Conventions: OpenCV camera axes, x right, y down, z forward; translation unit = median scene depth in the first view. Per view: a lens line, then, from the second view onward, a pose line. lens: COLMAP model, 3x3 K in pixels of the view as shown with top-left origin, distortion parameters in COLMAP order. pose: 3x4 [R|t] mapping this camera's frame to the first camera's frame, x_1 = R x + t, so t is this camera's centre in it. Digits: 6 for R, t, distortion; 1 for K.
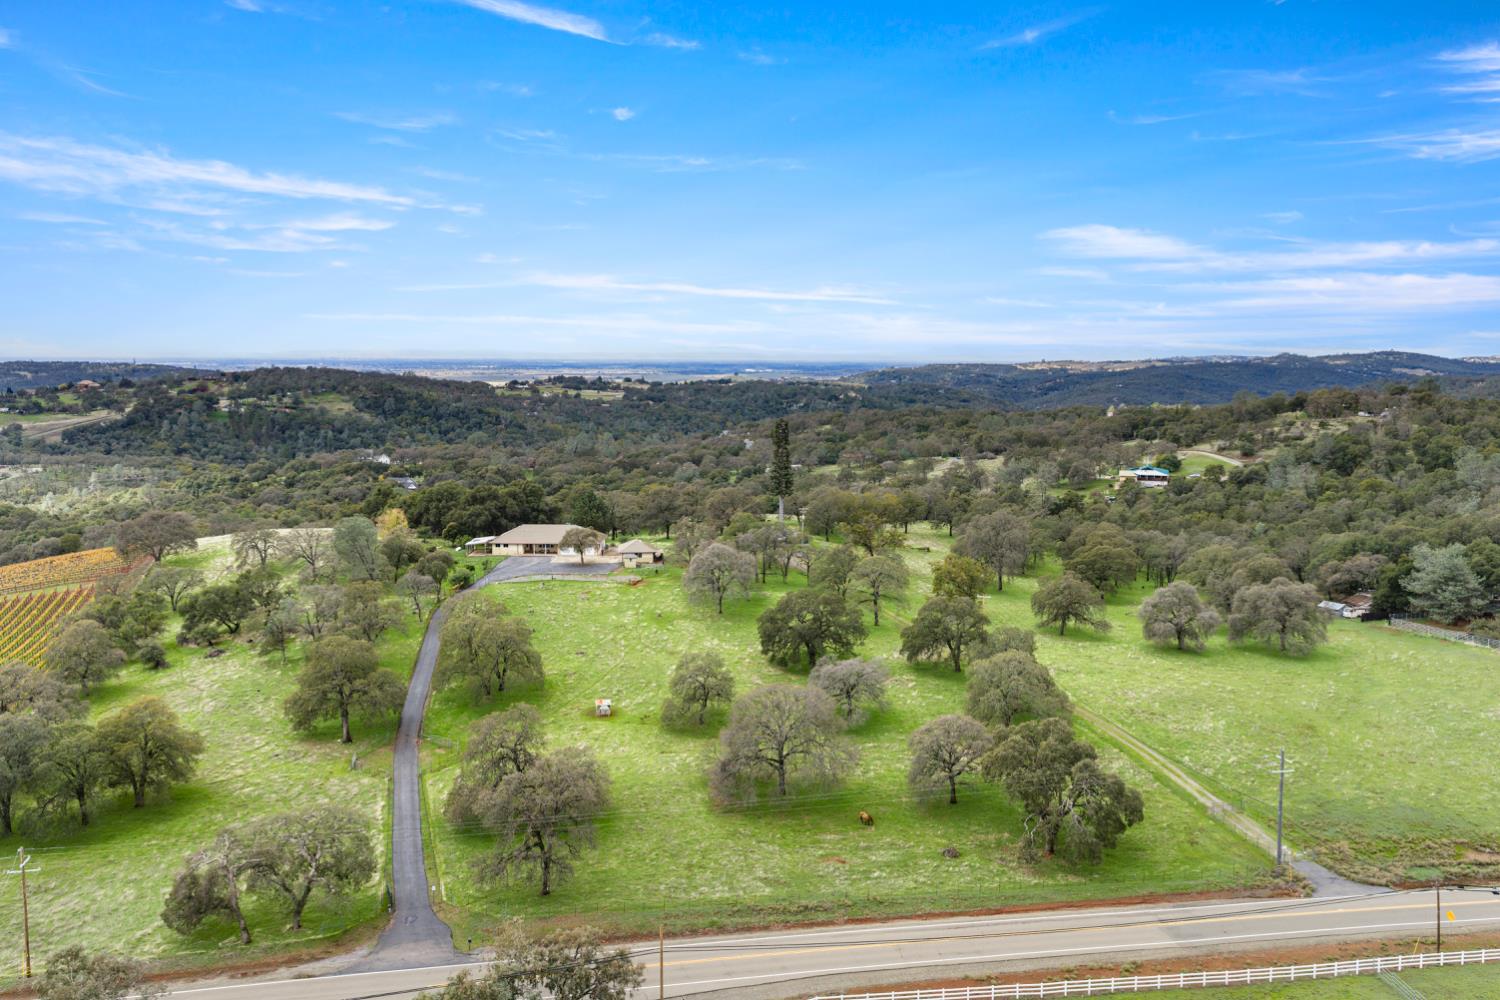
lens RADIAL K [[1233.4, 0, 750.0], [0, 1233.4, 500.0], [0, 0, 1]] dist [0.050355, -0.046331]
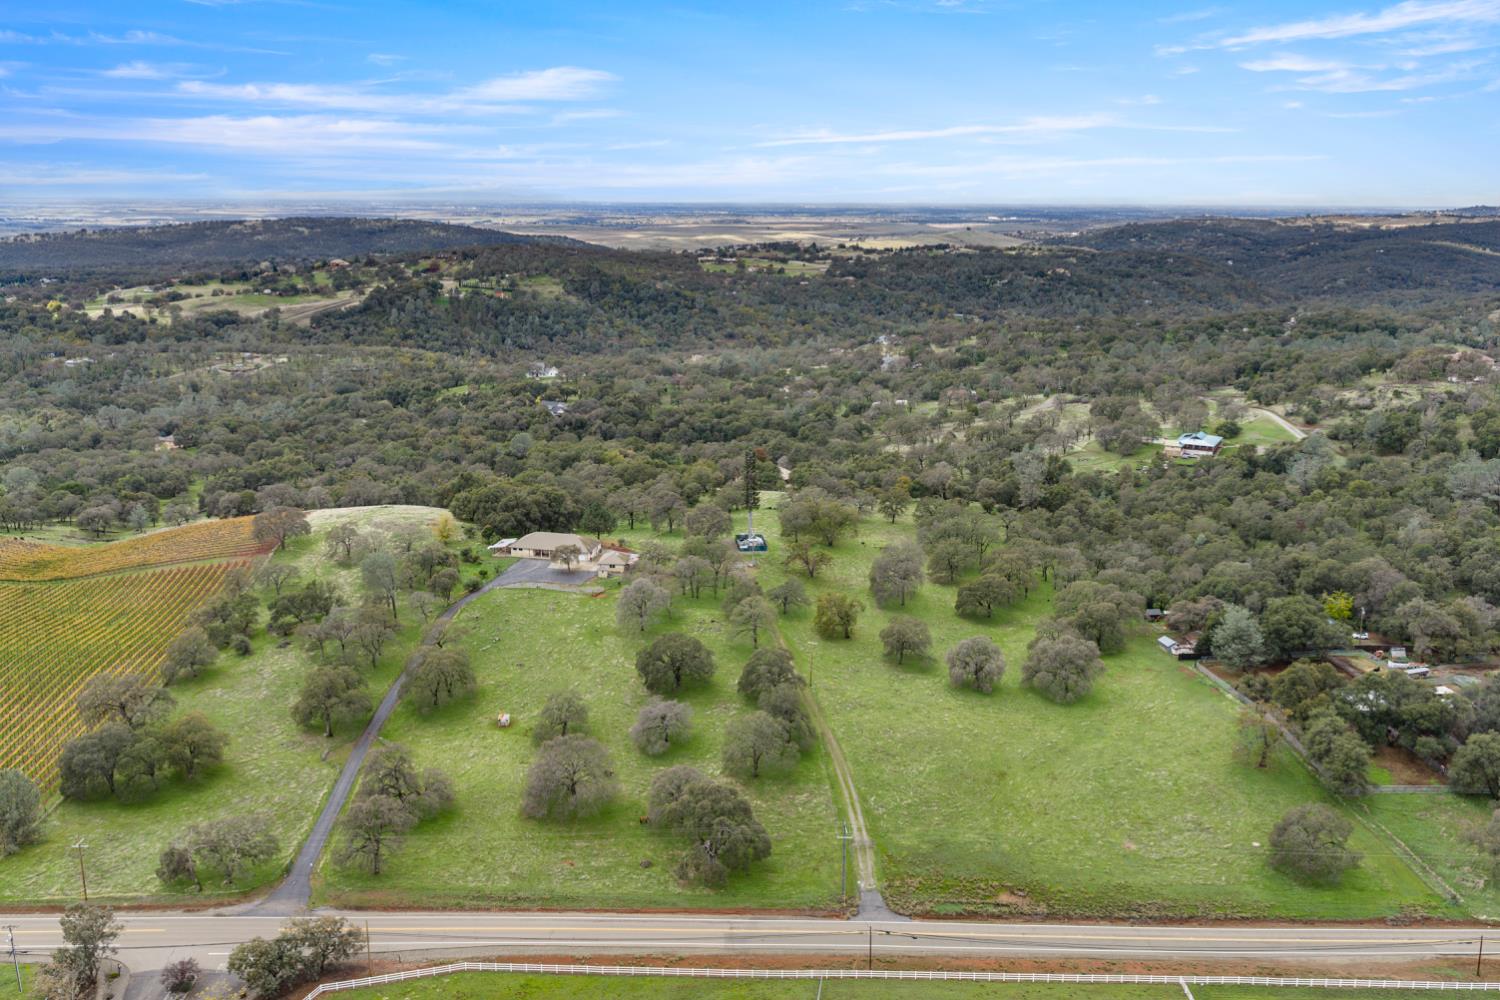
lens RADIAL K [[1233.4, 0, 750.0], [0, 1233.4, 500.0], [0, 0, 1]] dist [0.050355, -0.046331]
pose [[0.981283, 0.048493, -0.186366, 0.060906], [-0.025253, 0.991822, 0.125107, -0.039950], [0.190908, -0.118059, 0.974482, -0.047638]]
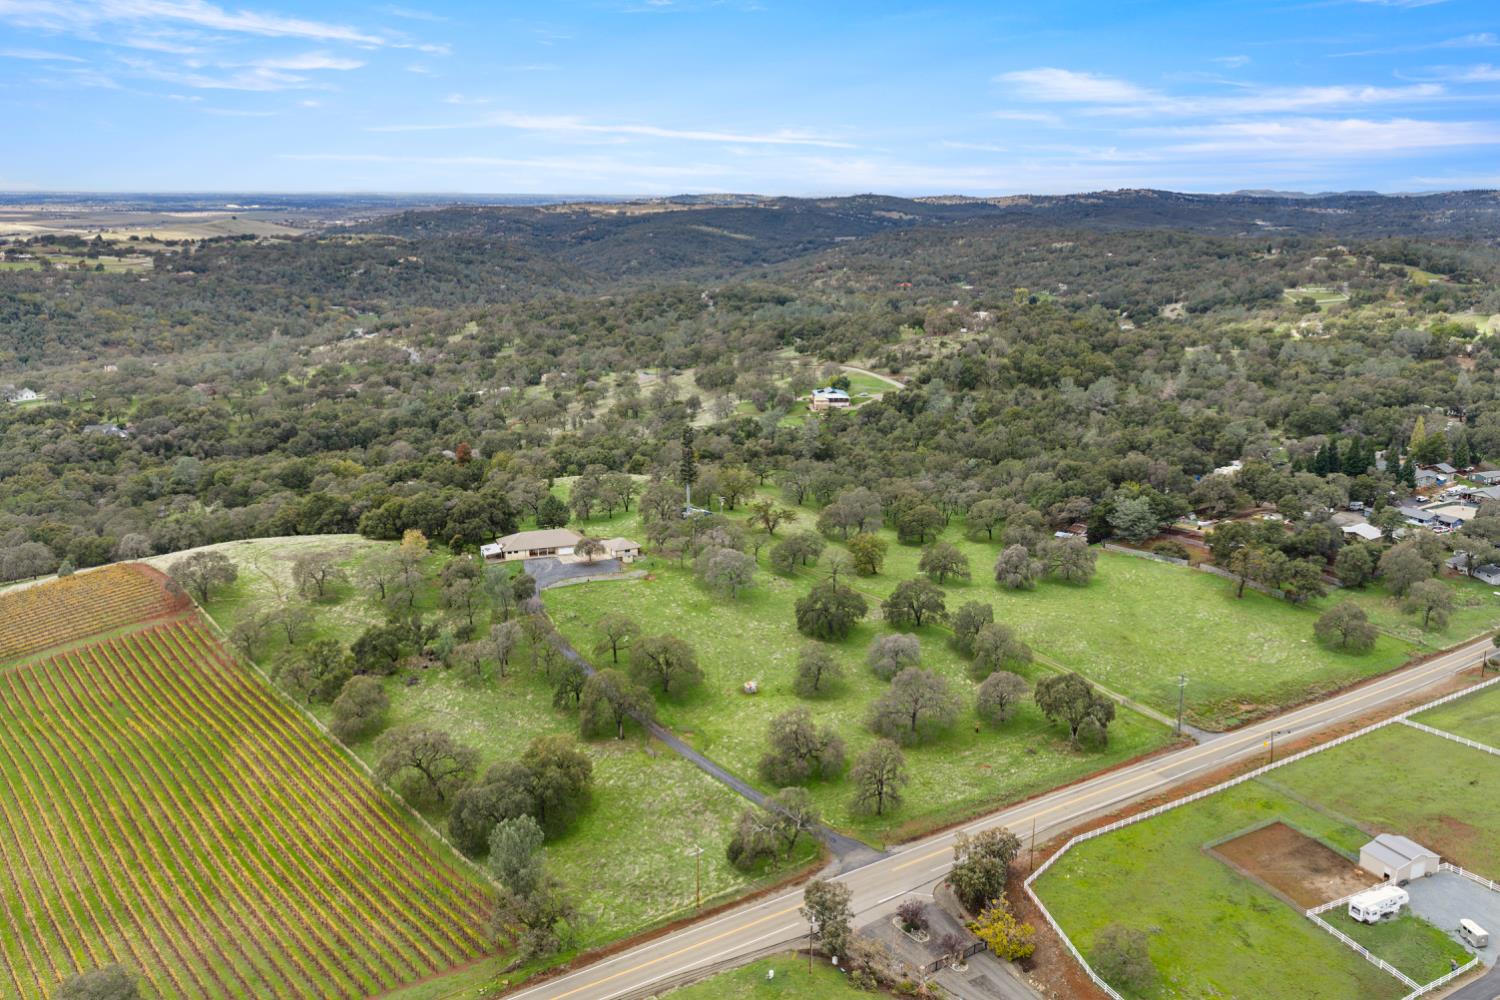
lens RADIAL K [[1236.2, 0, 748.3], [0, 1236.2, 520.6], [0, 0, 1]] dist [0.061415, -0.070520]
pose [[0.925441, -0.097779, 0.366059, -0.095048], [0.043261, 0.987078, 0.154294, -0.039039], [-0.376415, -0.126953, 0.917712, -0.054053]]
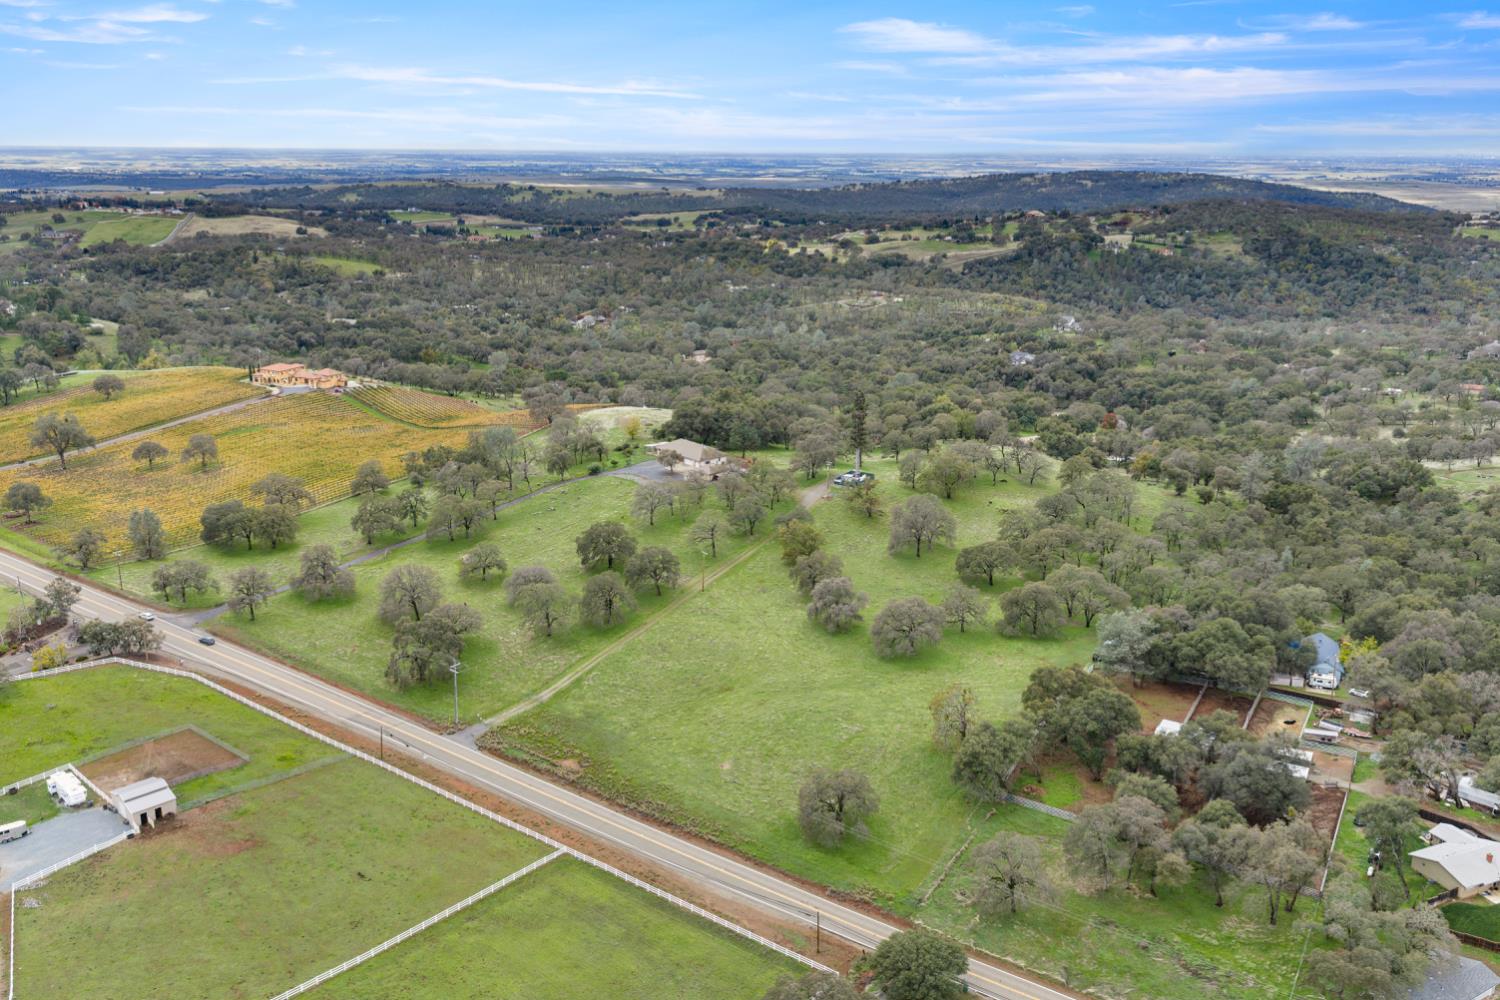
lens RADIAL K [[1233.4, 0, 750.0], [0, 1233.4, 500.0], [0, 0, 1]] dist [0.050355, -0.046331]
pose [[0.674771, 0.207747, -0.708184, 0.209902], [-0.093677, 0.975912, 0.197029, -0.046432], [0.732058, -0.066609, 0.677978, 0.008664]]
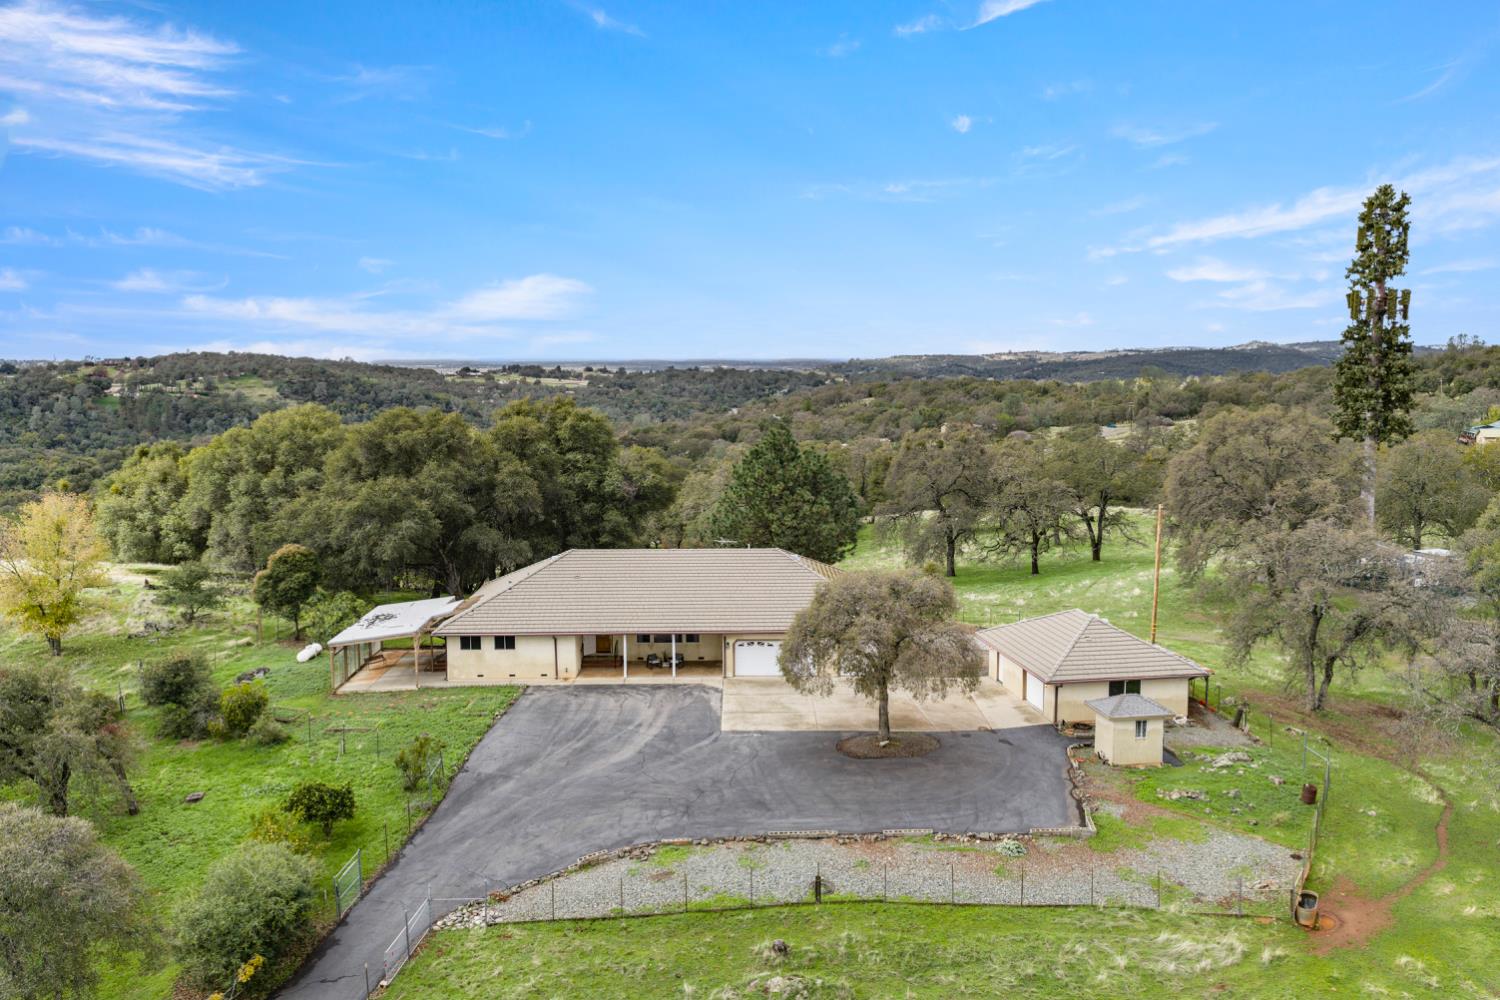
lens RADIAL K [[1233.4, 0, 750.0], [0, 1233.4, 500.0], [0, 0, 1]] dist [0.050355, -0.046331]
pose [[0.999203, -0.013595, 0.037543, -0.034525], [0.013545, 0.999907, 0.001589, 0.002152], [-0.037561, -0.001080, 0.999294, 0.165235]]
